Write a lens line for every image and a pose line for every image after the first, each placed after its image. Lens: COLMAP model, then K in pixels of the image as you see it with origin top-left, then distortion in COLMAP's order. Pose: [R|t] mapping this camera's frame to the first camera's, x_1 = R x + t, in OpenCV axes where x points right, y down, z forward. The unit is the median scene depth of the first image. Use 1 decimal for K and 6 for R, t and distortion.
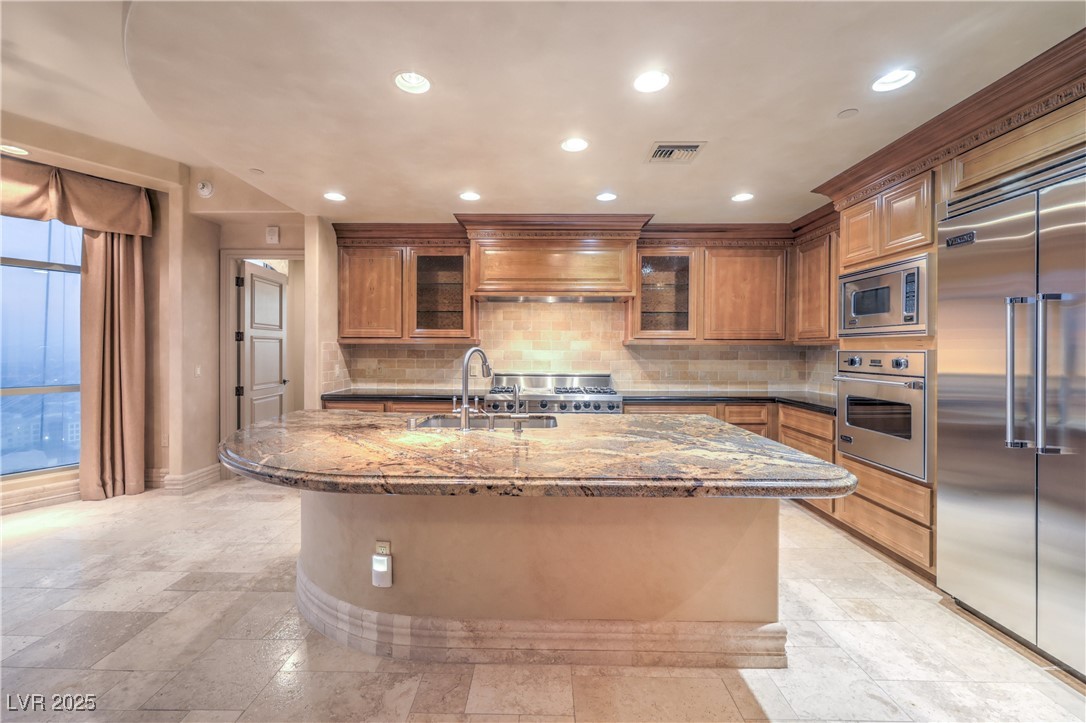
lens RADIAL K [[438.8, 0, 541.9], [0, 438.8, 350.6], [0, 0, 1]] dist [-0.001105, -0.000379]
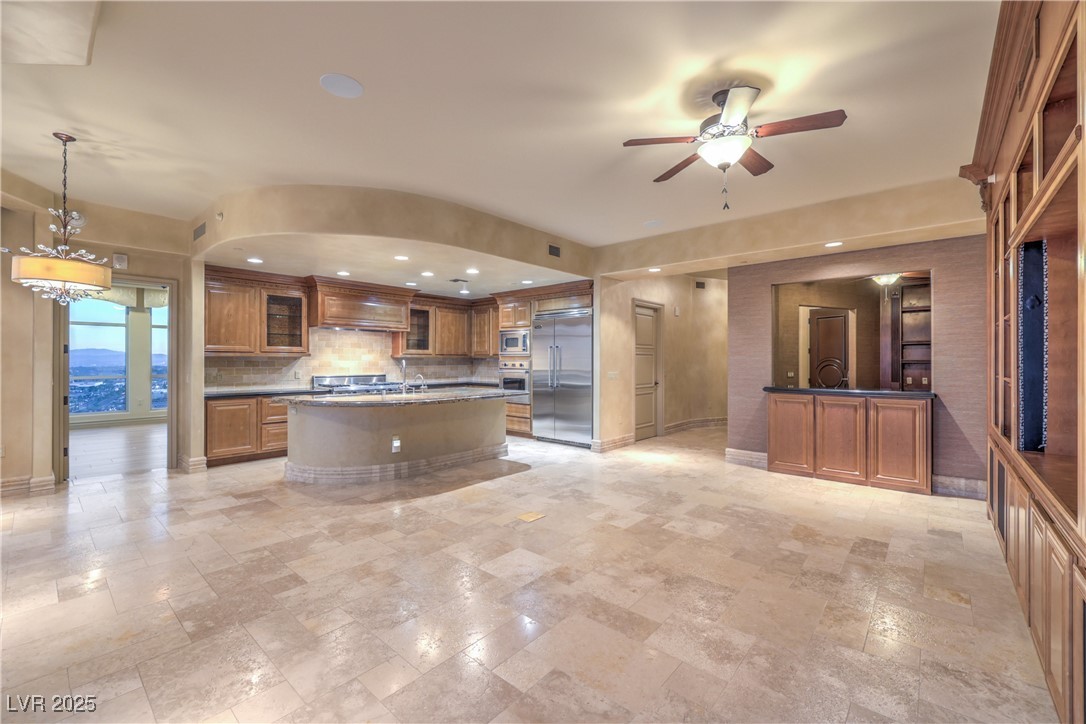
lens RADIAL K [[449.2, 0, 543.0], [0, 449.2, 362.0], [0, 0, 1]] dist [-0.002064, -0.000256]
pose [[0.642514, -0.006174, 0.766249, -0.833169], [0.000414, 0.999970, 0.007710, -0.008879], [-0.766274, -0.004636, 0.642498, -0.620259]]
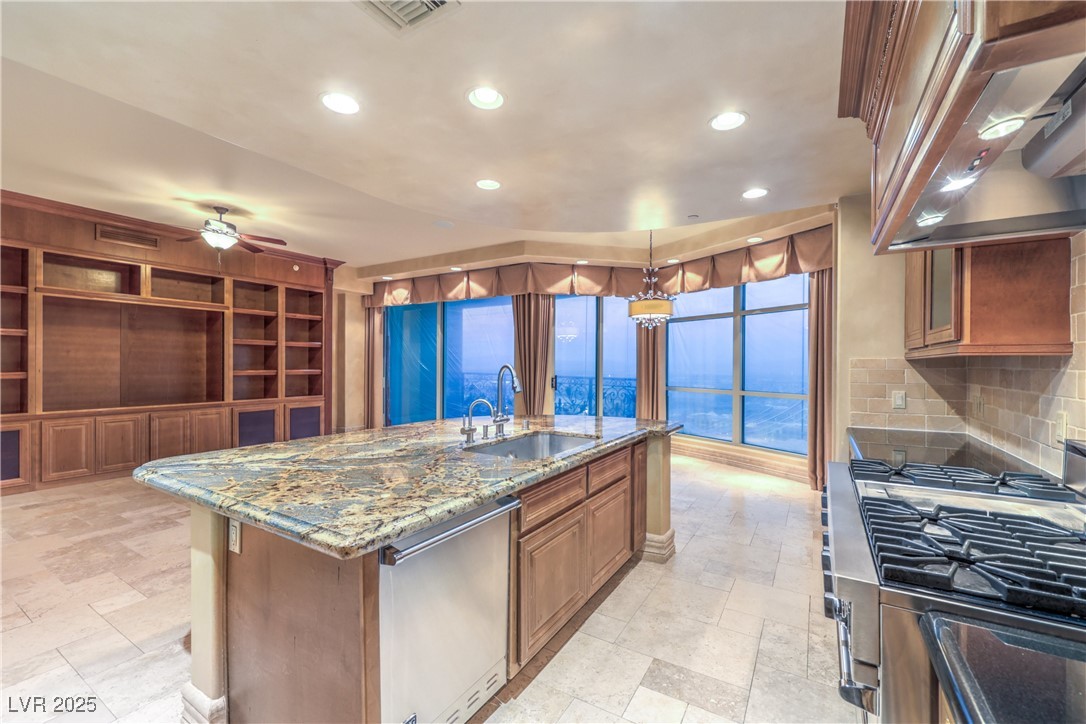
lens RADIAL K [[449.2, 0, 543.0], [0, 449.2, 362.0], [0, 0, 1]] dist [-0.002064, -0.000256]
pose [[-0.505258, -0.013542, -0.862862, 0.435757], [-0.006938, 0.999908, -0.011631, 0.000816], [0.862940, 0.000110, -0.505306, 0.913511]]
